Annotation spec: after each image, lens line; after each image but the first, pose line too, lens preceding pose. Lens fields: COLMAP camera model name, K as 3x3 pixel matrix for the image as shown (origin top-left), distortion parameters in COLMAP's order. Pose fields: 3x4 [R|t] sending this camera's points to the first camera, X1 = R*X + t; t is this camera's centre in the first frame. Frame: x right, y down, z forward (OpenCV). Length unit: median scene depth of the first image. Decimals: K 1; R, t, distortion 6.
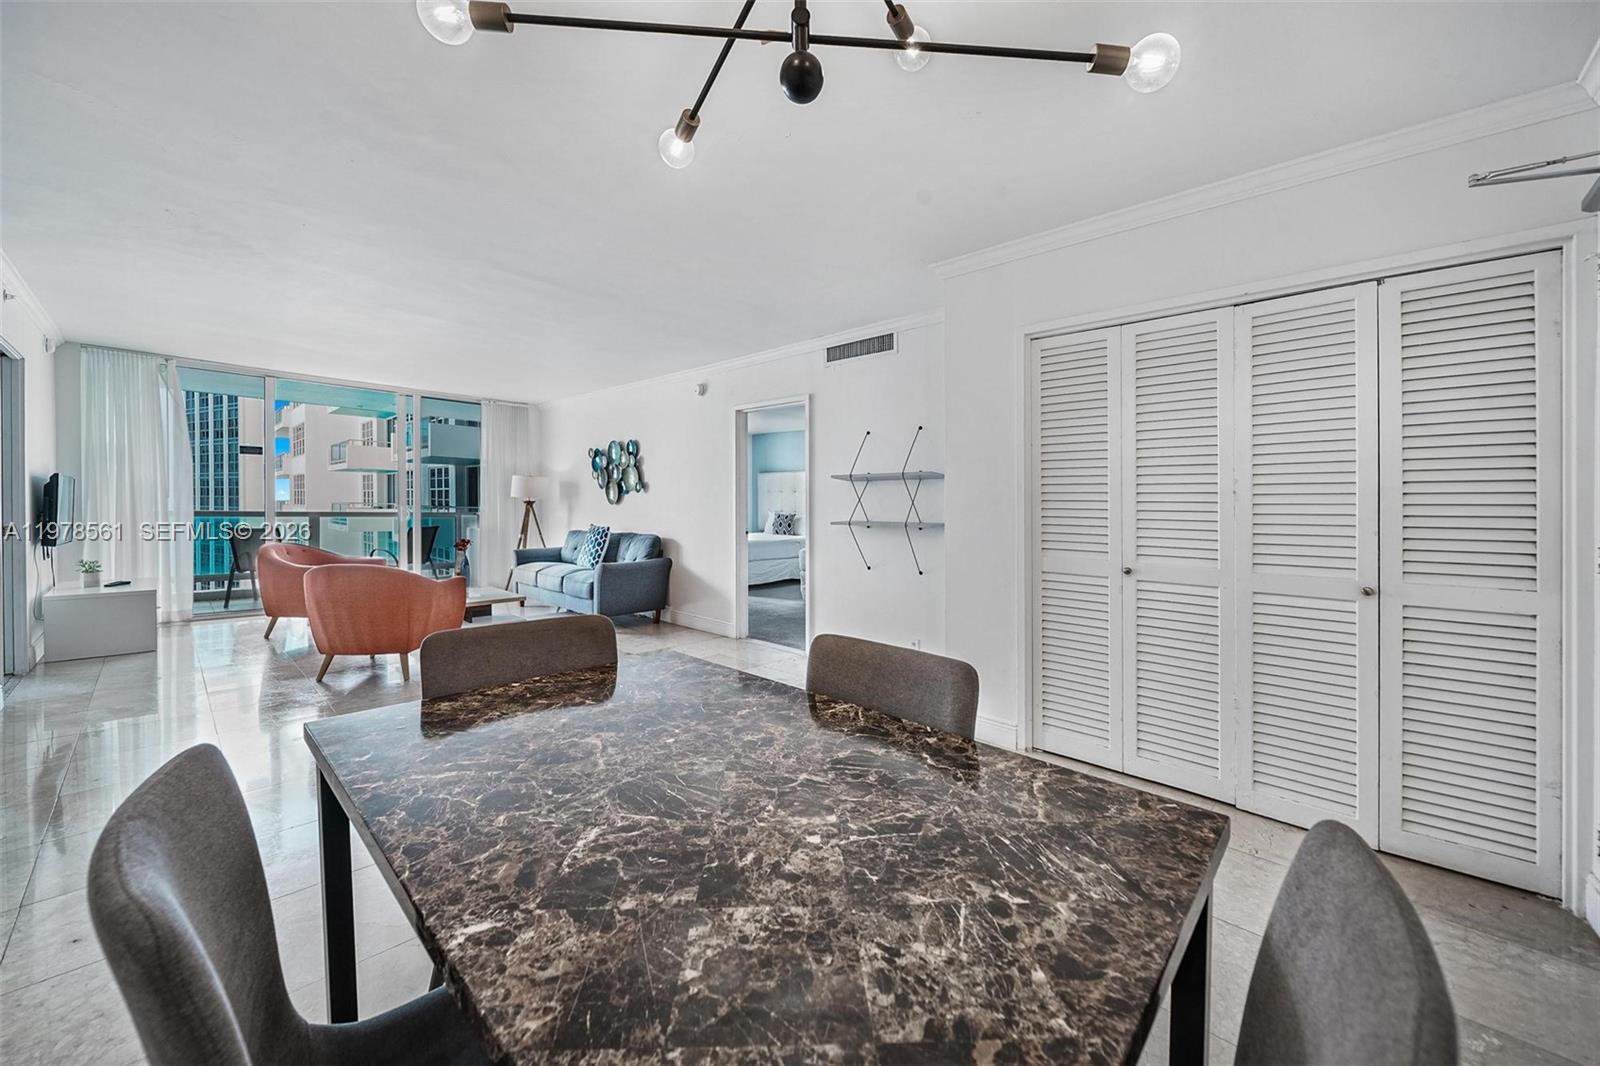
lens RADIAL K [[594.4, 0, 800.0], [0, 594.4, 533.0], [0, 0, 1]] dist [-0.015187, 0.000077]
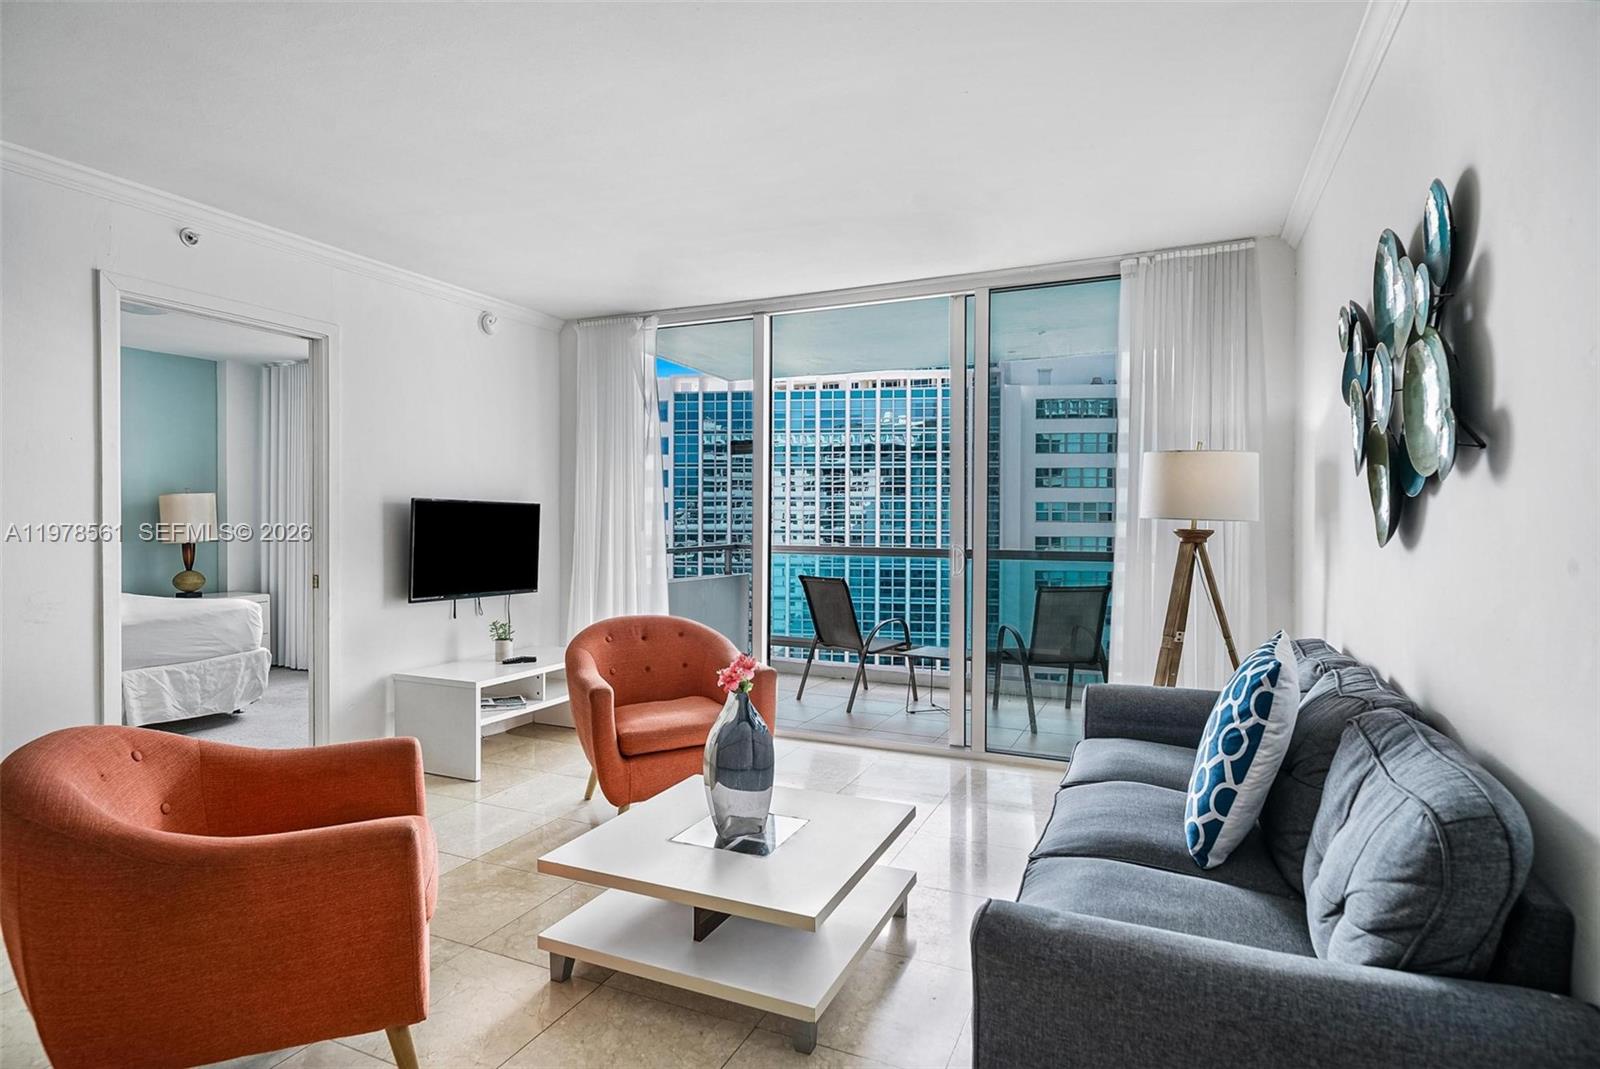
lens RADIAL K [[833.8, 0, 798.8], [0, 833.8, 527.7], [0, 0, 1]] dist [0.004151, 0.000534]
pose [[0.308420, -0.005591, -0.951234, -0.106076], [-0.042211, 0.998917, -0.019557, -0.041511], [0.950313, 0.046184, 0.307850, 0.737385]]
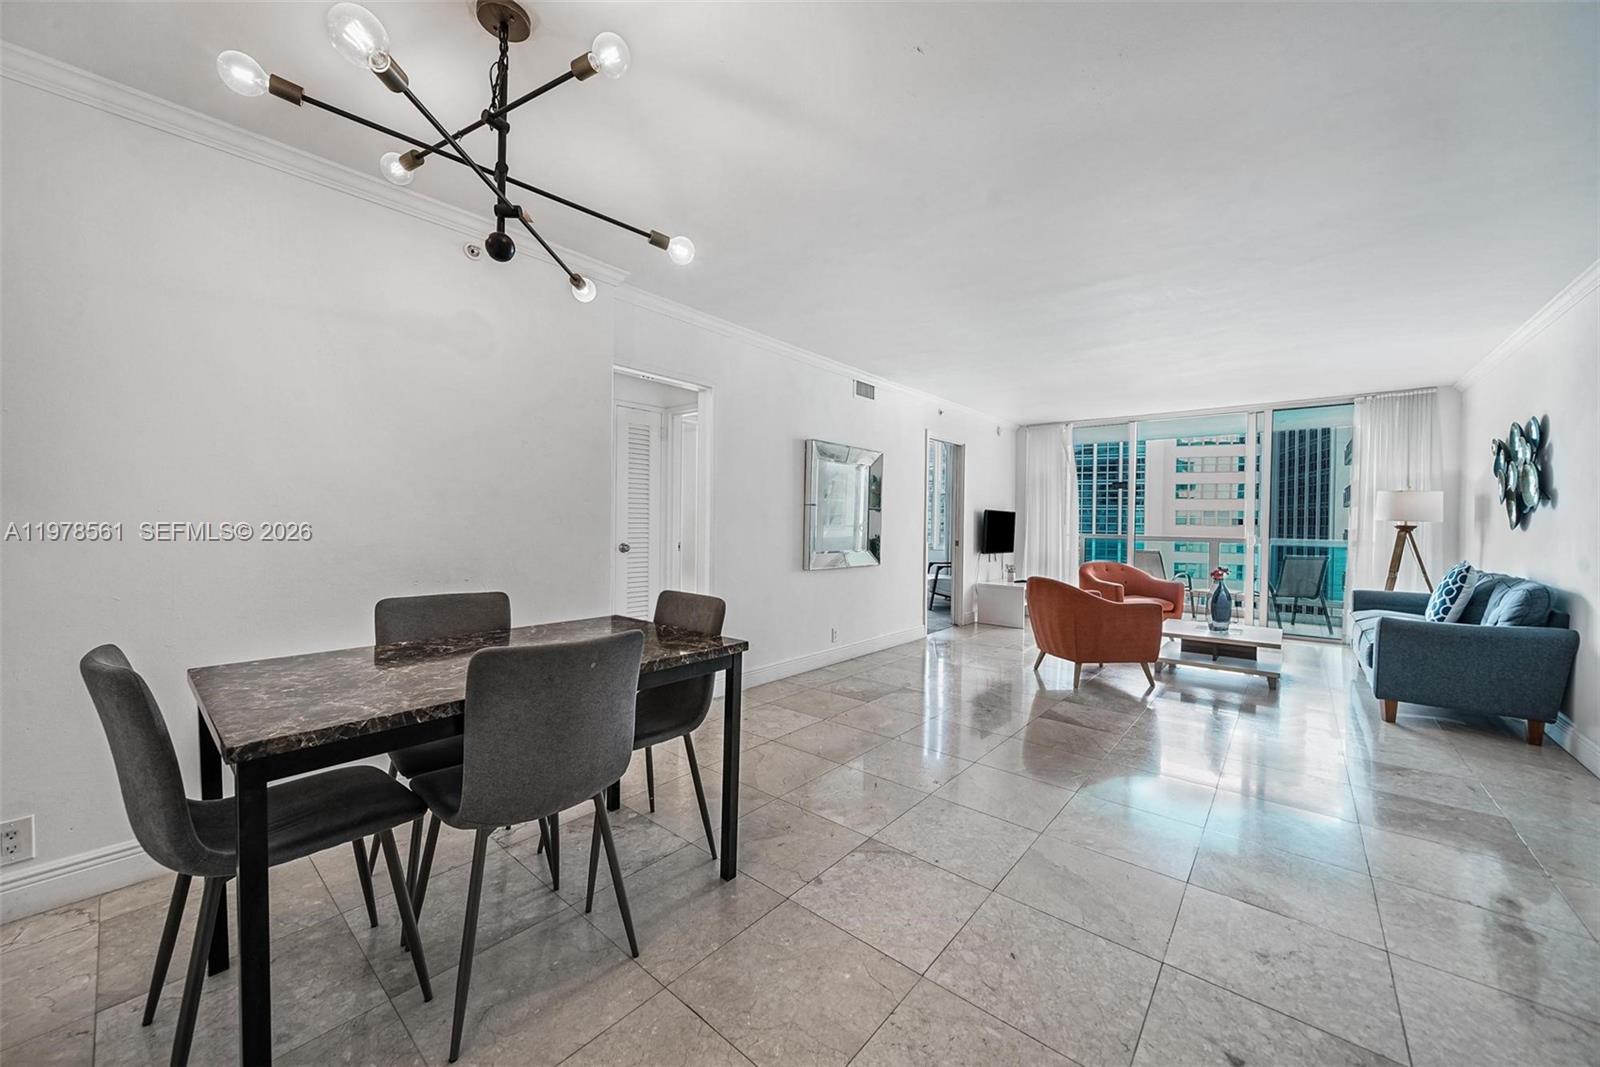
lens RADIAL K [[584.6, 0, 796.2], [0, 584.6, 526.2], [0, 0, 1]] dist [0.000480, -0.002288]
pose [[0.031760, -0.004756, -0.999484, 0.248552], [-0.057877, 0.998302, -0.006589, -0.006650], [0.997818, 0.058057, 0.031431, 0.274236]]
